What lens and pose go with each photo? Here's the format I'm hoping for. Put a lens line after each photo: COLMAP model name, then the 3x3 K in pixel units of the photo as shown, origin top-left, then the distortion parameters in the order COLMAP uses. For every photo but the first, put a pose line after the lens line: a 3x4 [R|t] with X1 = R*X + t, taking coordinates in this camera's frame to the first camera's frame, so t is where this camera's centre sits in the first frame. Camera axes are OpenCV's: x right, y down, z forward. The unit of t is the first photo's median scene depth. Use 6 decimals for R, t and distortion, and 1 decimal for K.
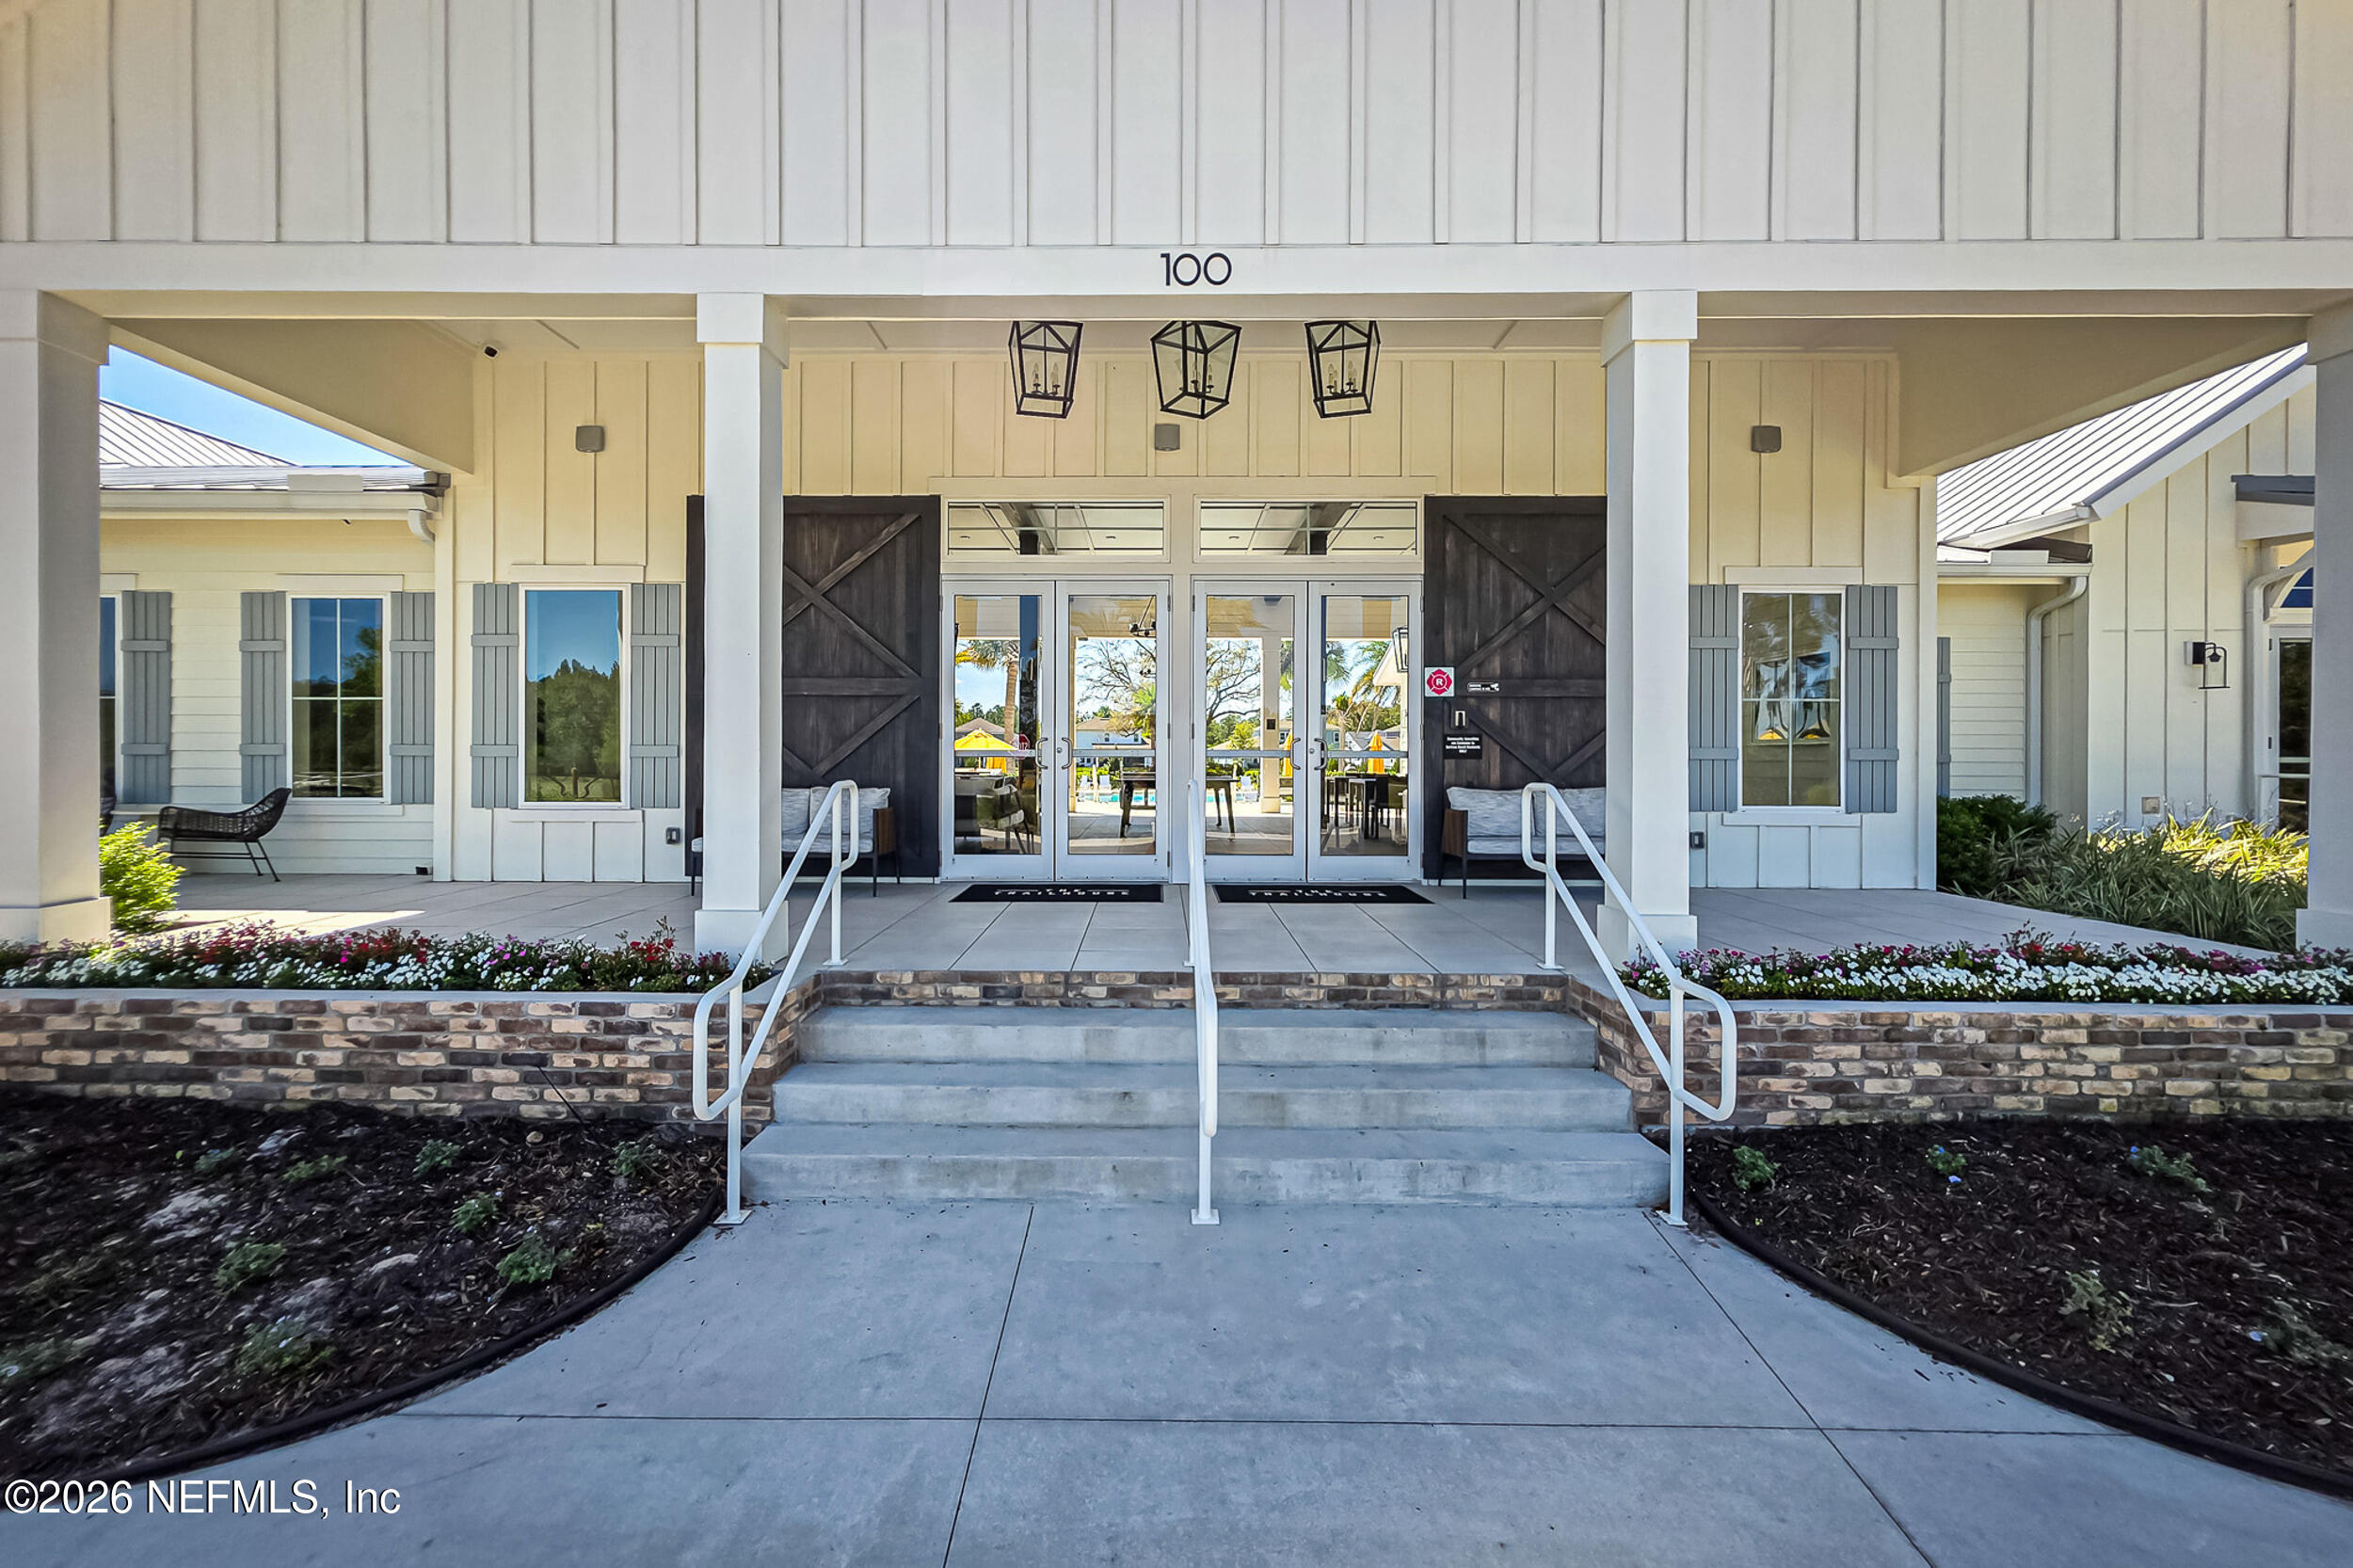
lens RADIAL K [[978.3, 0, 1166.9], [0, 978.3, 756.0], [0, 0, 1]] dist [-0.000588, 0.000027]
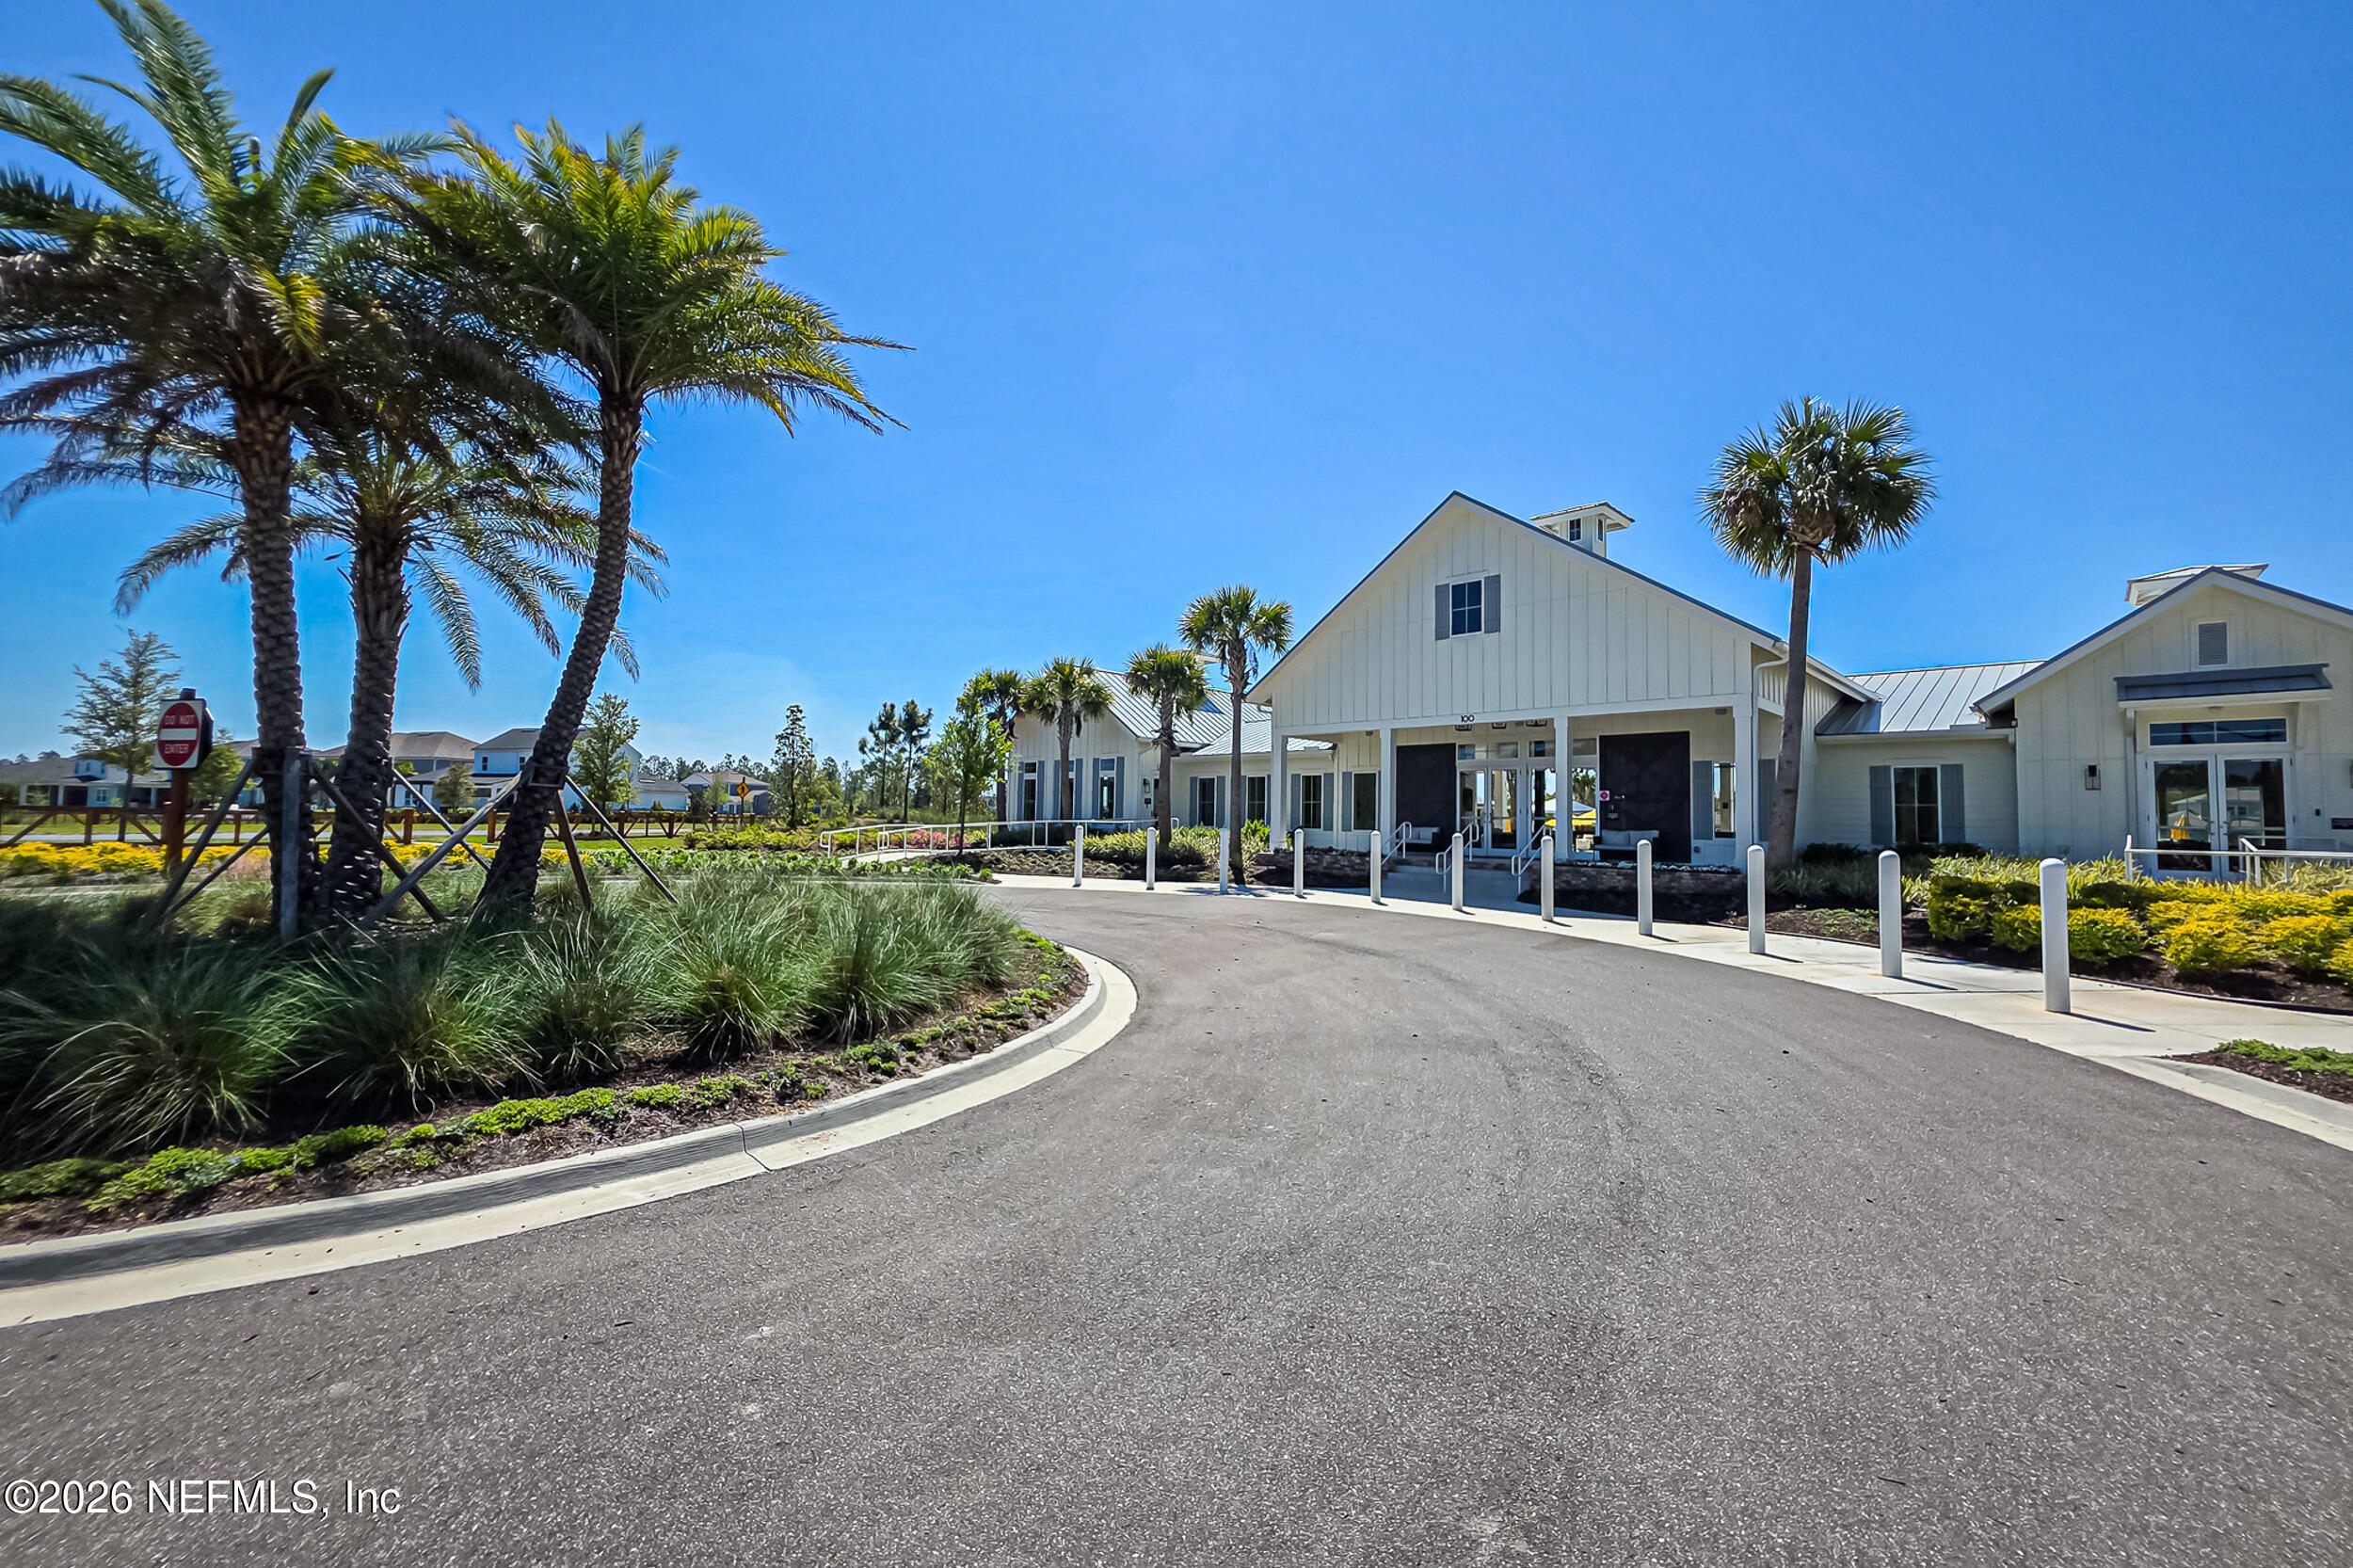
lens RADIAL K [[972.0, 0, 1176.5], [0, 972.0, 784.0], [0, 0, 1]] dist [0.012221, -0.000034]
pose [[0.715056, -0.019523, -0.698794, 1.453460], [-0.012379, 0.999100, -0.040580, 0.029103], [0.698958, 0.037667, 0.714171, -2.124538]]
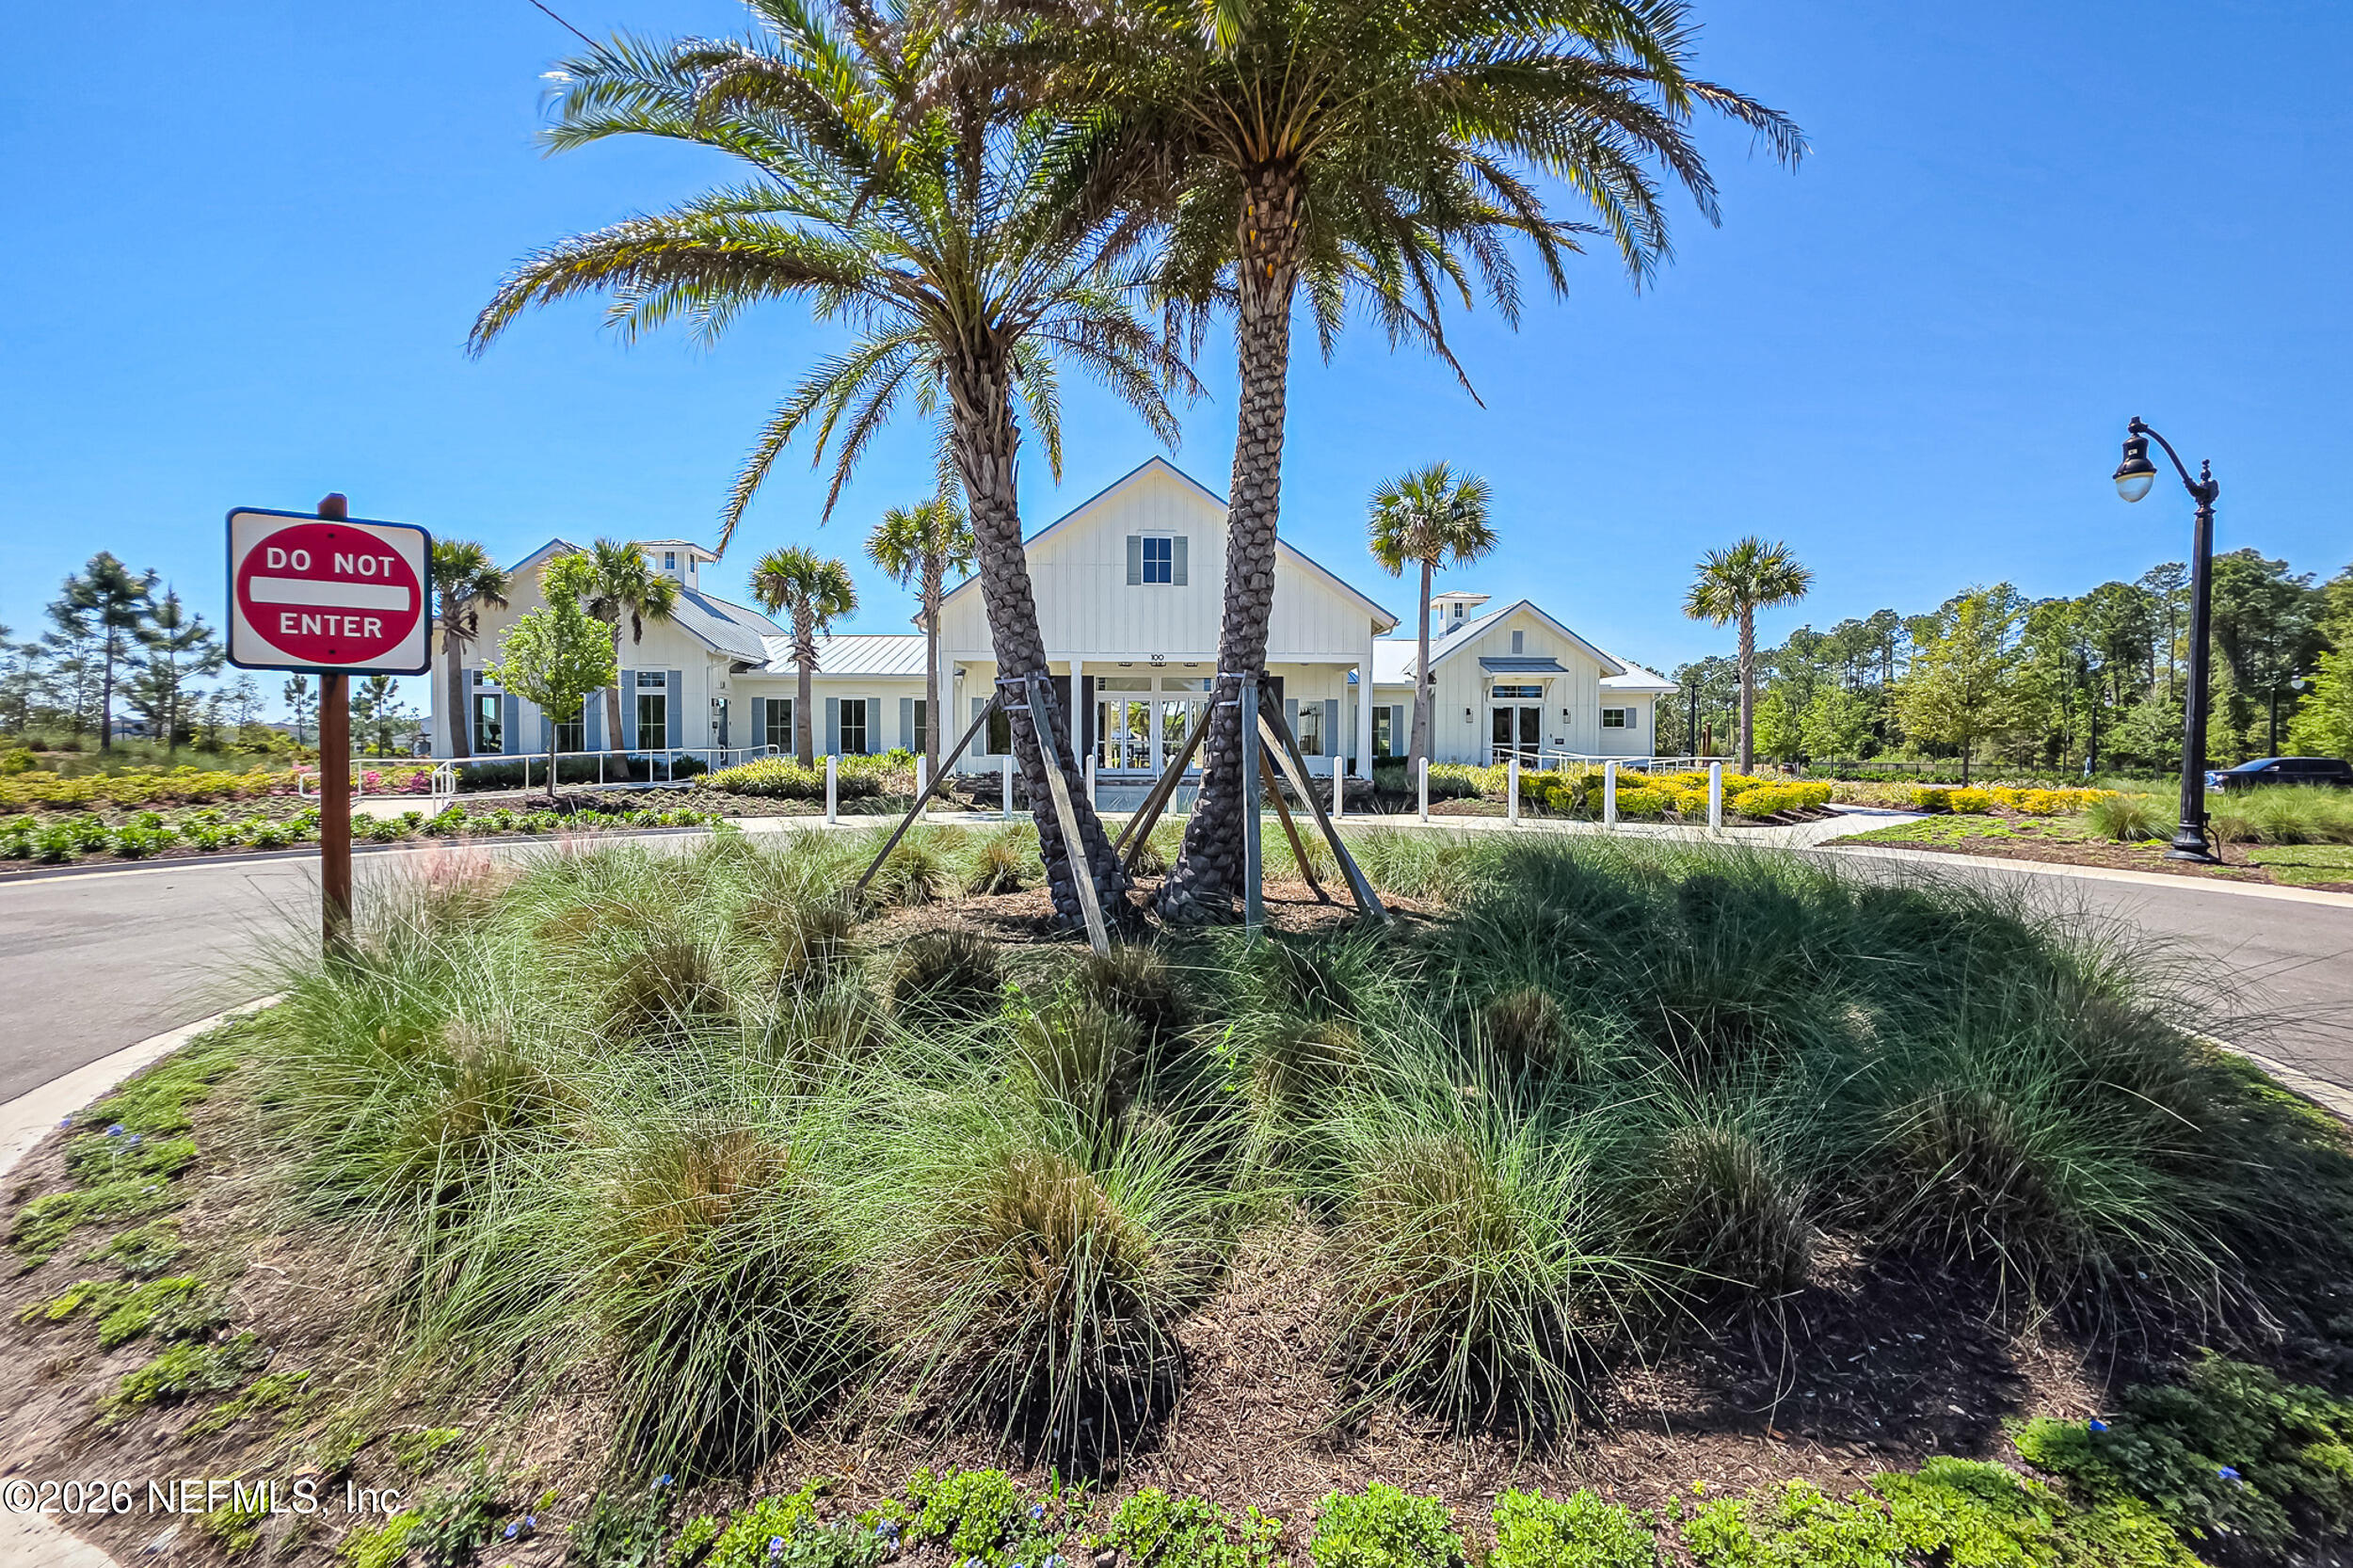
lens RADIAL K [[972.0, 0, 1176.5], [0, 972.0, 784.0], [0, 0, 1]] dist [0.012221, -0.000034]
pose [[0.999007, -0.004318, 0.044354, -0.062130], [0.002751, 0.999372, 0.035331, 0.026192], [-0.044478, -0.035174, 0.998391, -2.854981]]
